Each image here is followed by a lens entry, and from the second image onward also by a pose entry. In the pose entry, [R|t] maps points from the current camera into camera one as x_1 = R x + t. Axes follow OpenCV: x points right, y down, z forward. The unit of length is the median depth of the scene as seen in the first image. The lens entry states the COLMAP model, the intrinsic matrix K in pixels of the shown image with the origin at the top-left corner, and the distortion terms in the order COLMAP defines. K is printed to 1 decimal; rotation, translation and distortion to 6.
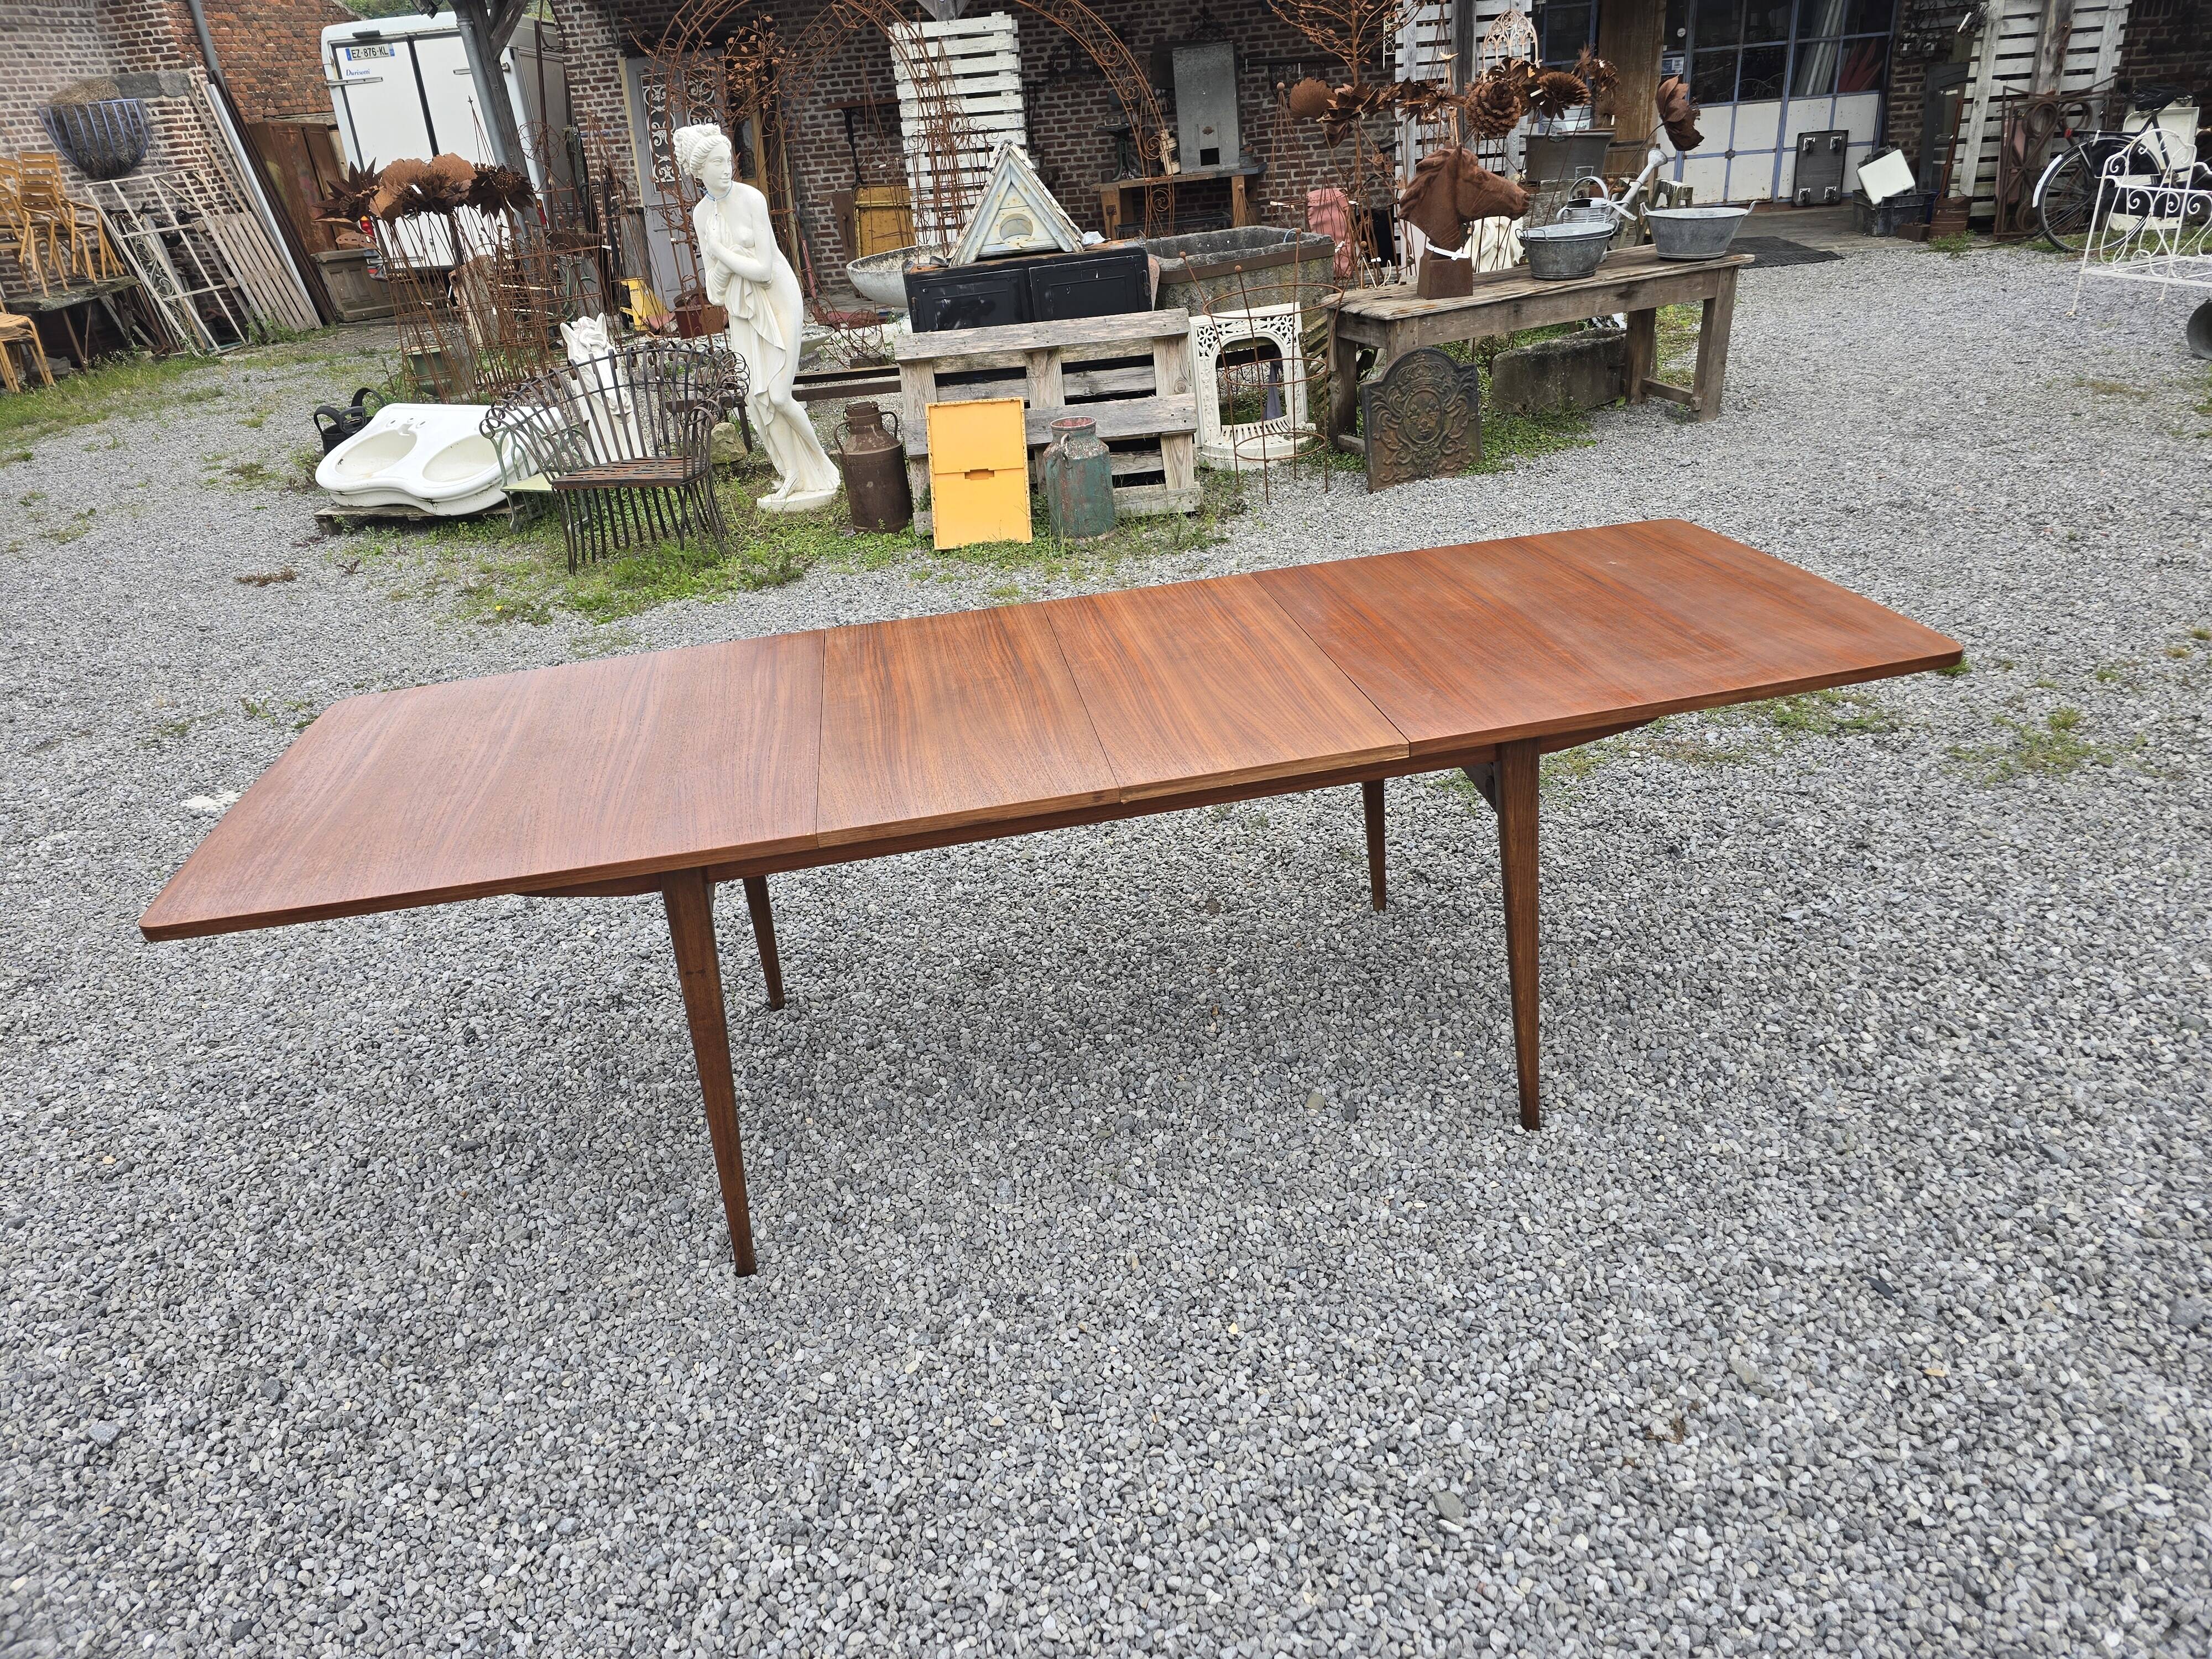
lens RADIAL K [[1487.7, 0, 1114.9], [0, 1487.7, 802.1], [0, 0, 1]] dist [0.065182, -0.061883]
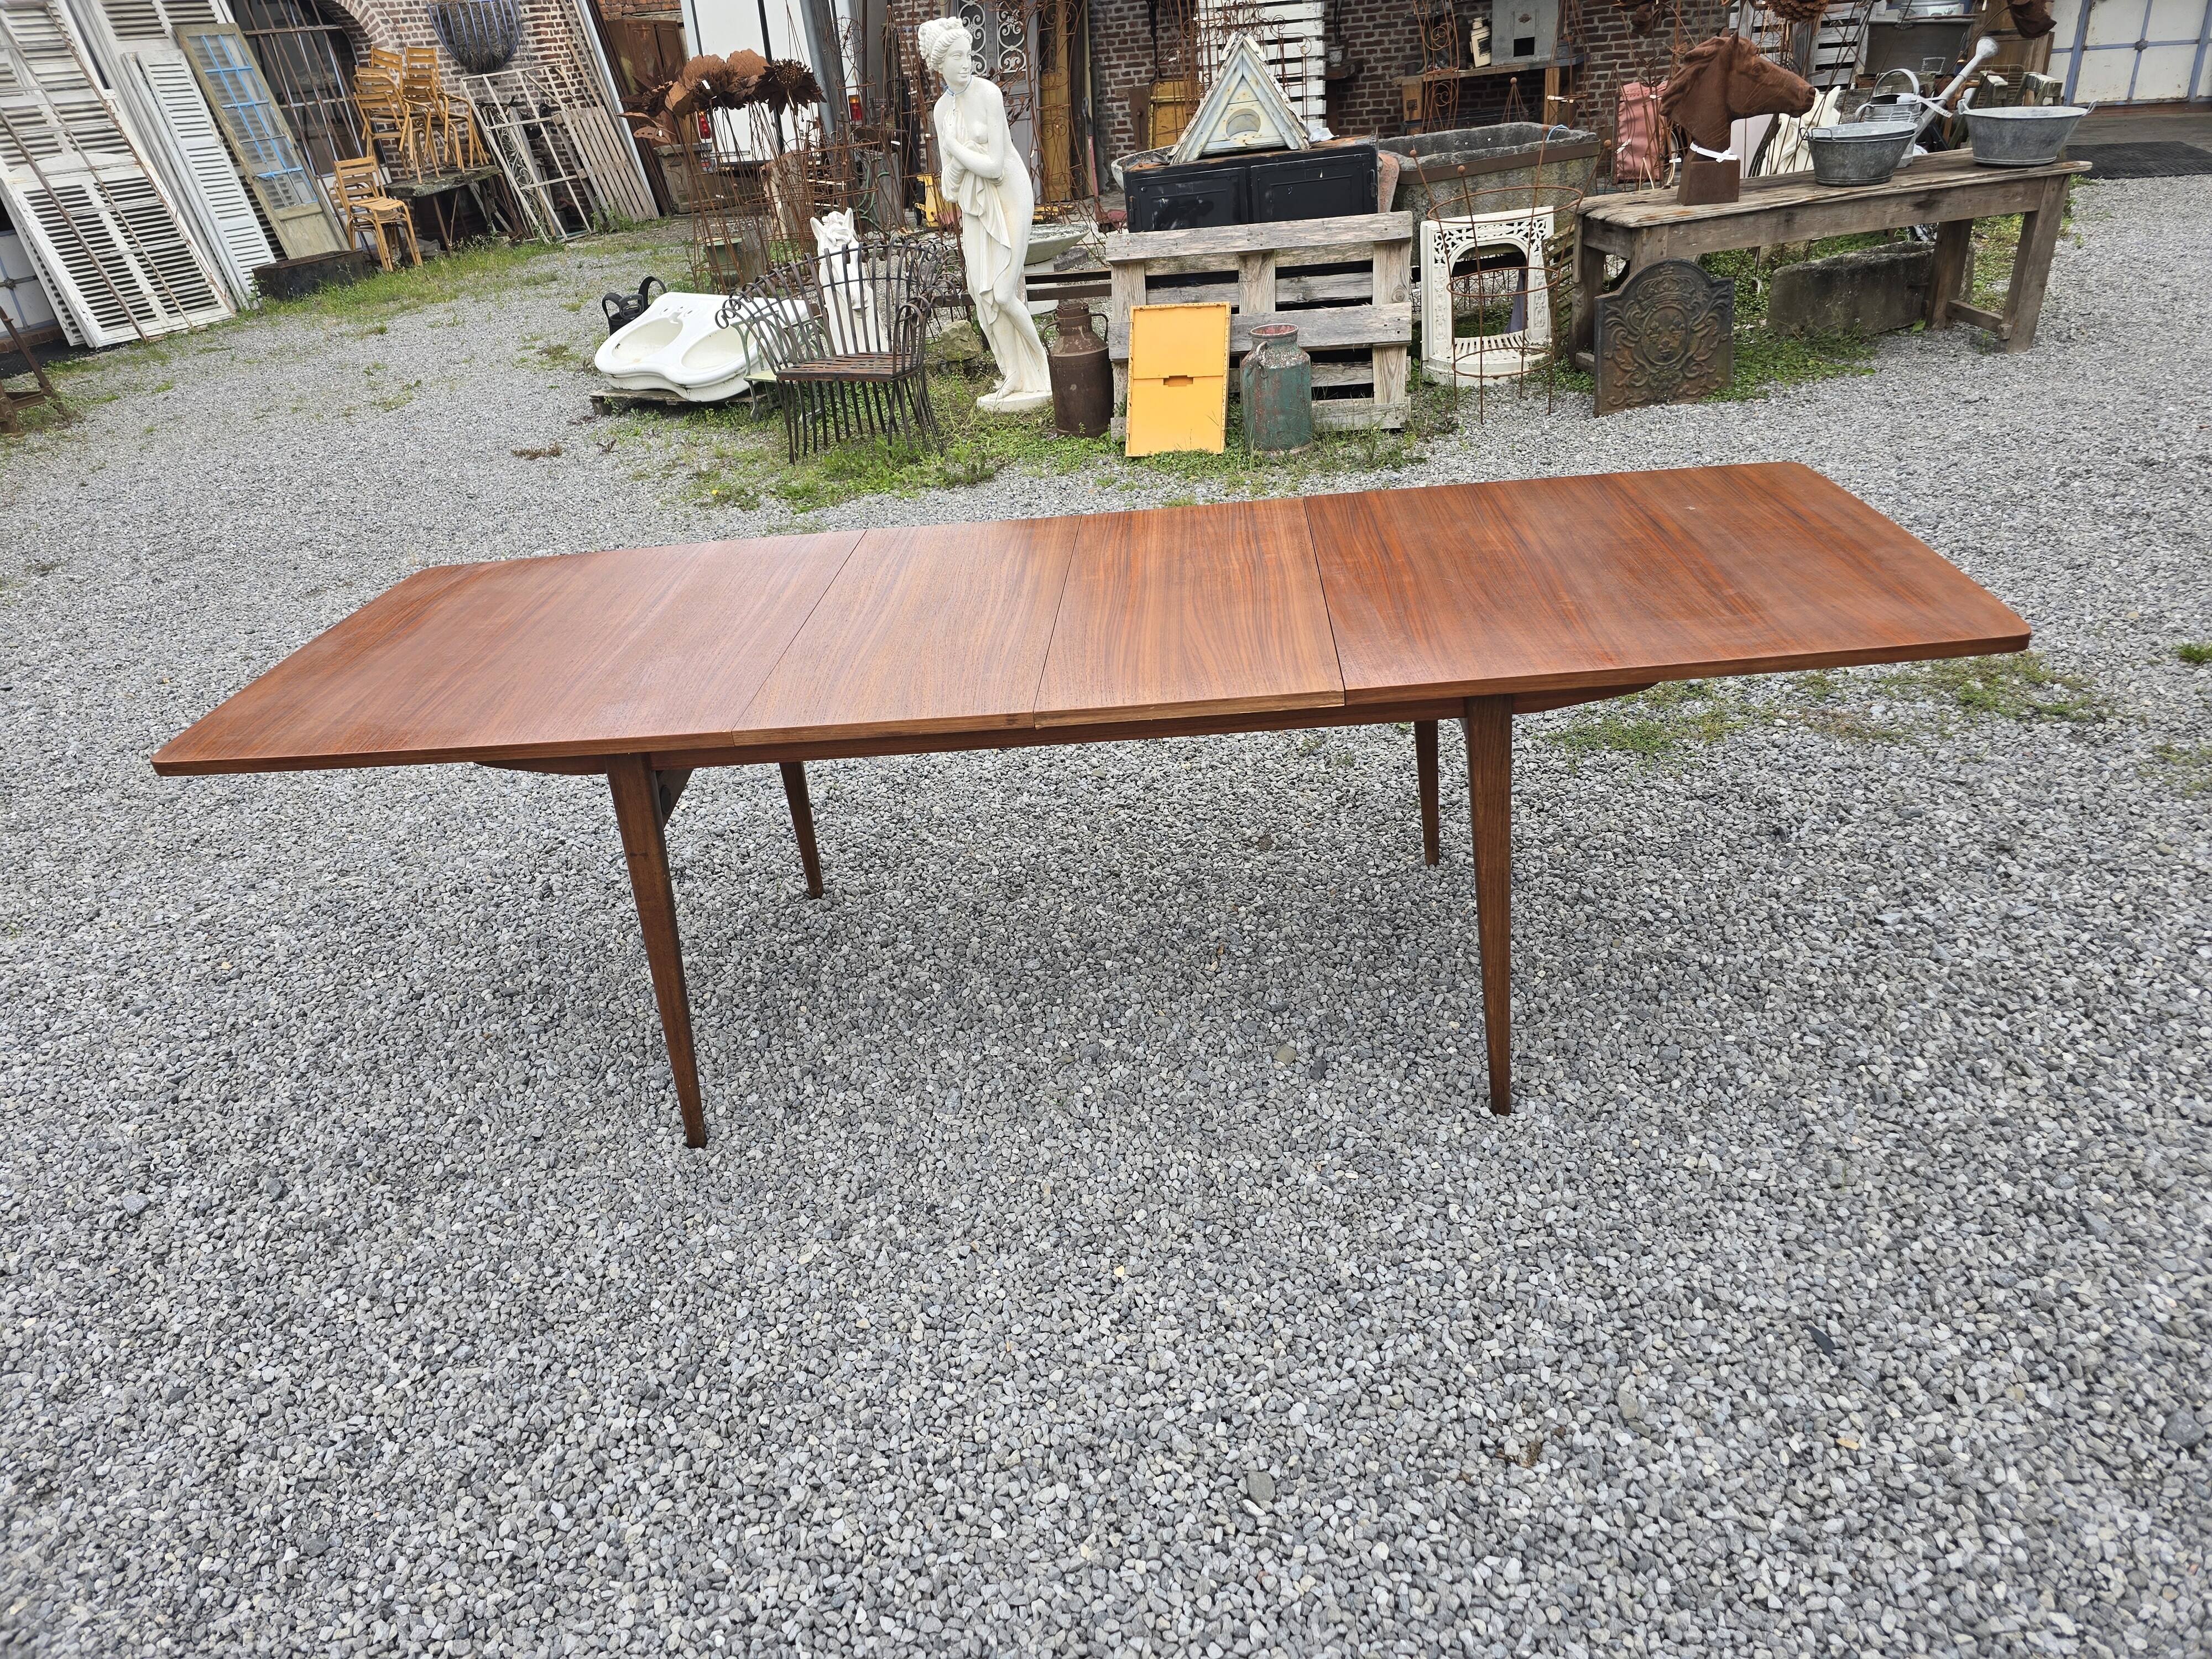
lens RADIAL K [[1482.7, 0, 1103.8], [0, 1482.7, 791.2], [0, 0, 1]] dist [0.067960, -0.066221]
pose [[0.975874, 0.094823, -0.196667, 0.179299], [-0.084268, 0.994551, 0.061377, -0.016247], [0.201416, -0.043323, 0.978547, 0.041901]]
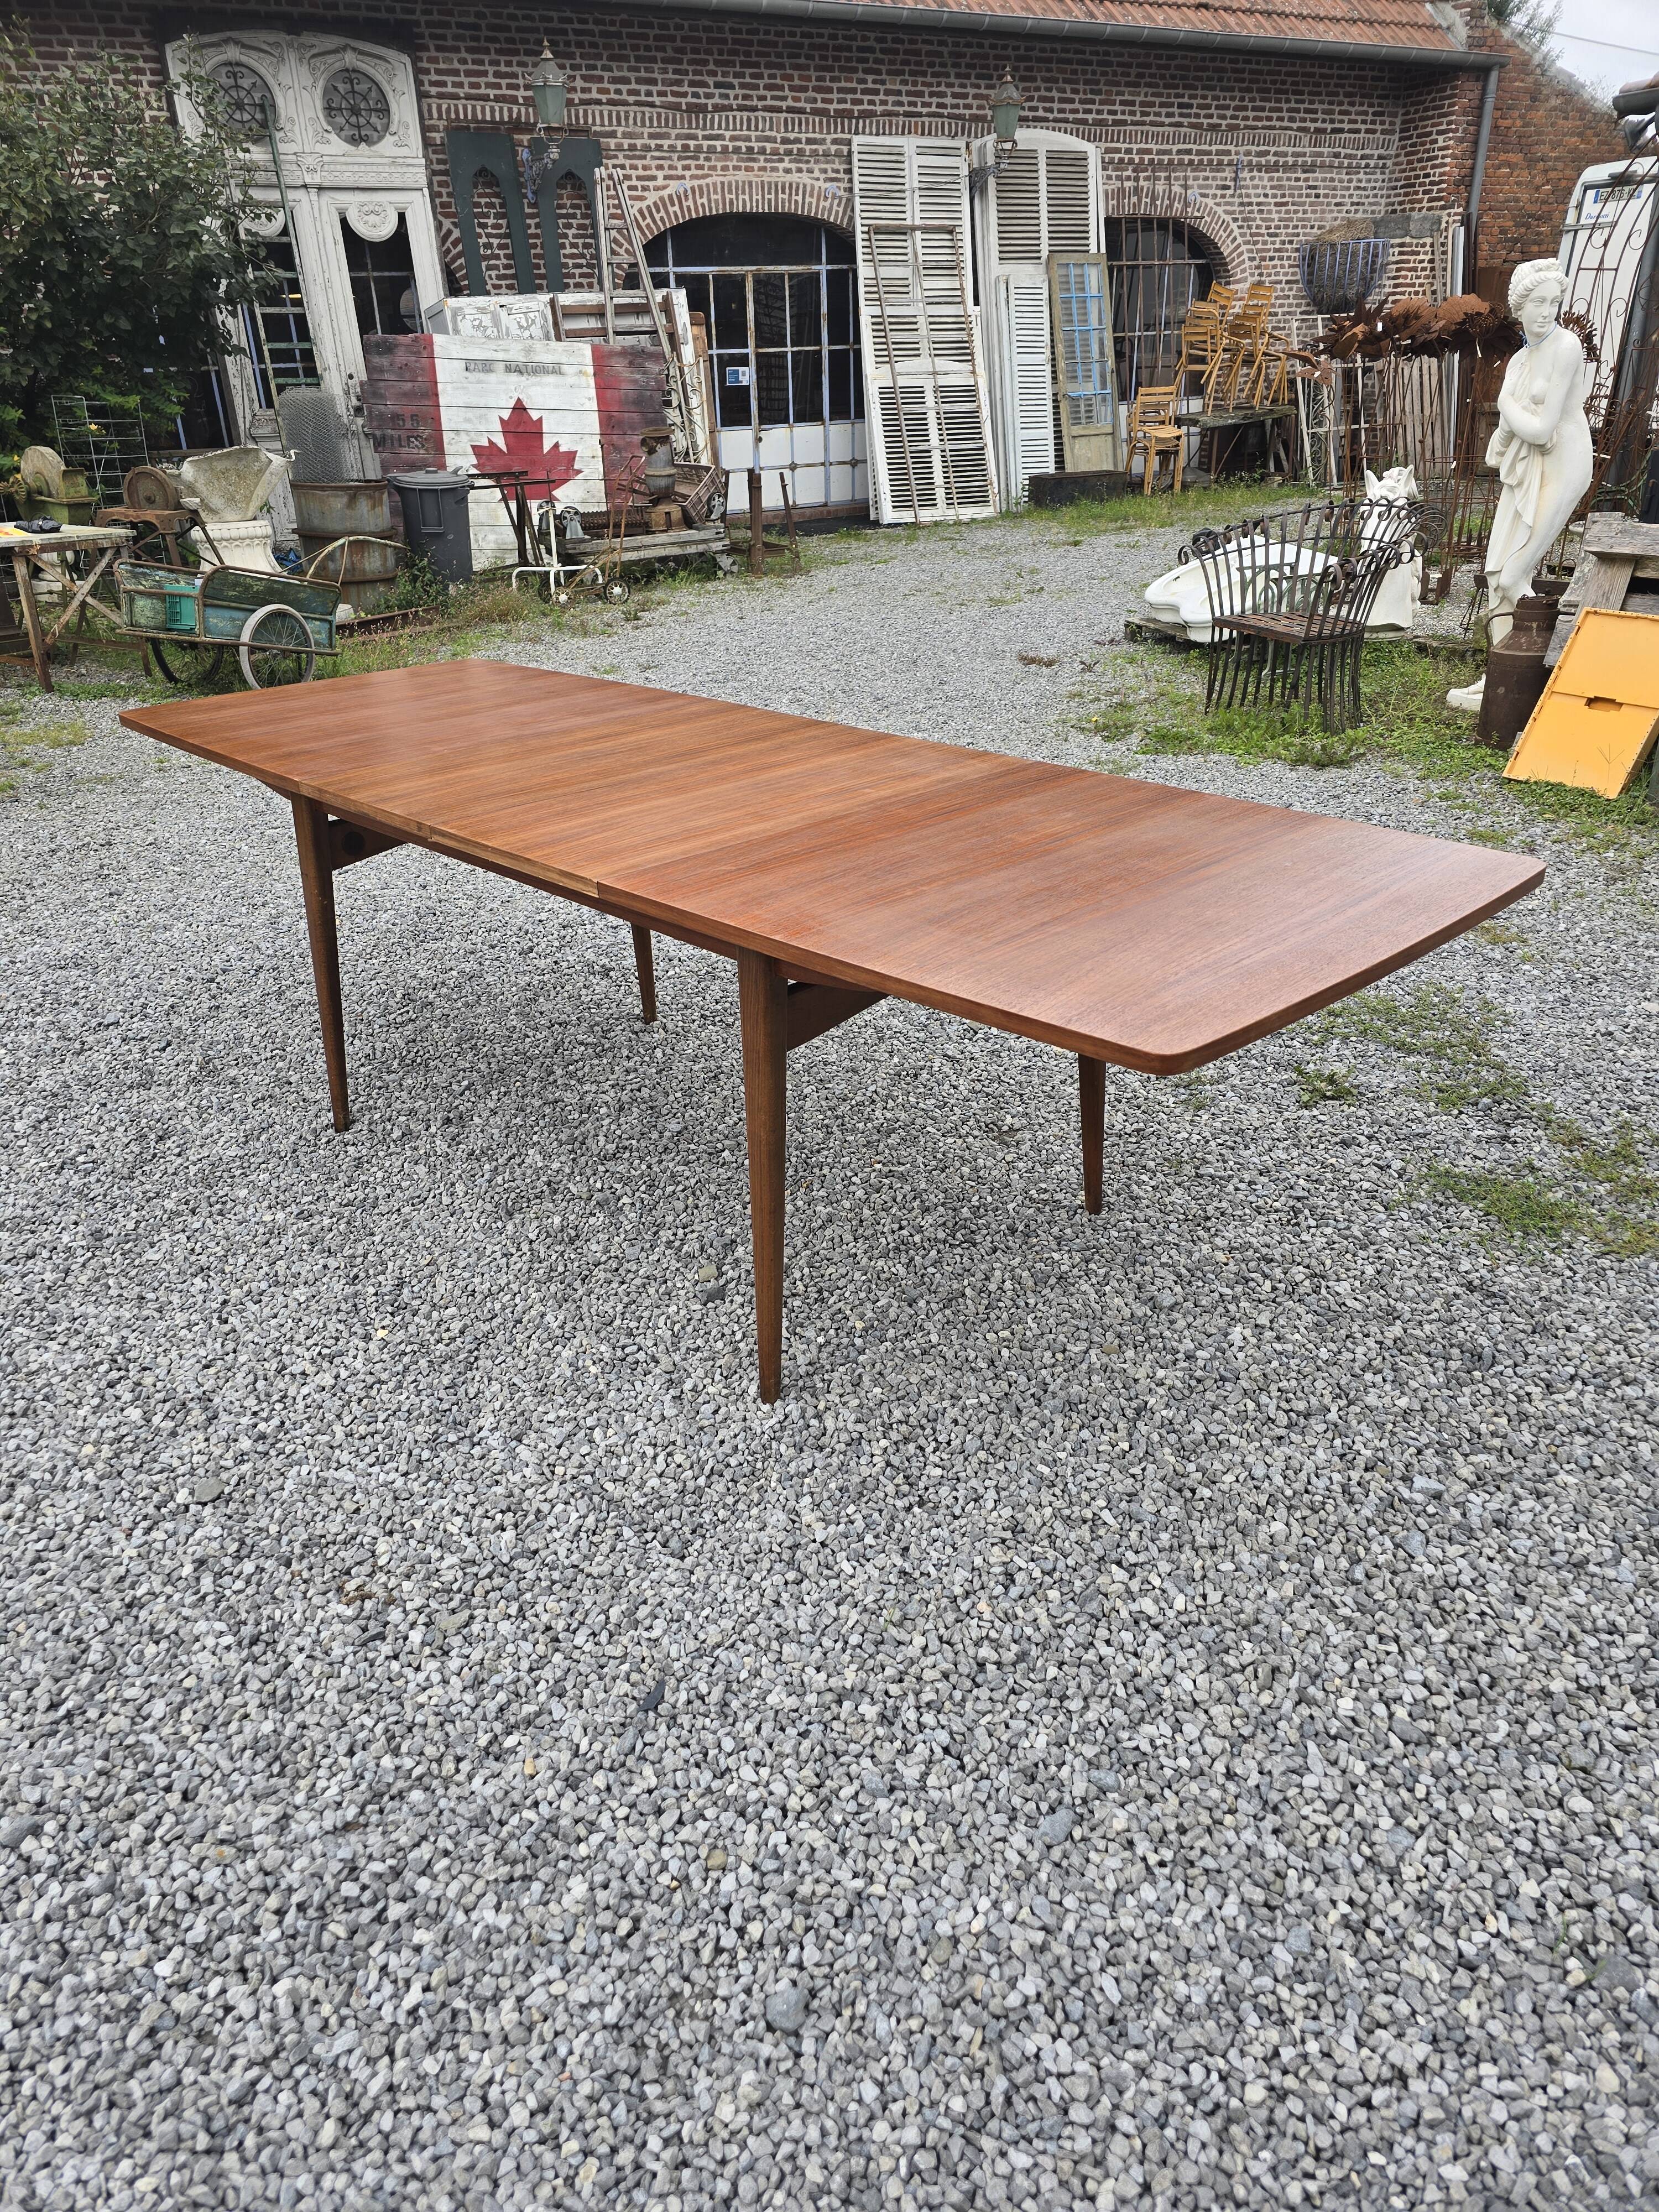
lens RADIAL K [[1482.7, 0, 813.6], [0, 1482.7, 1100.2], [0, 0, 1]] dist [0.067960, -0.066221]
pose [[0.569797, 0.423928, -0.704000, 0.745255], [-0.370115, 0.897251, 0.240738, -0.144768], [0.733721, 0.123389, 0.668154, 0.369450]]
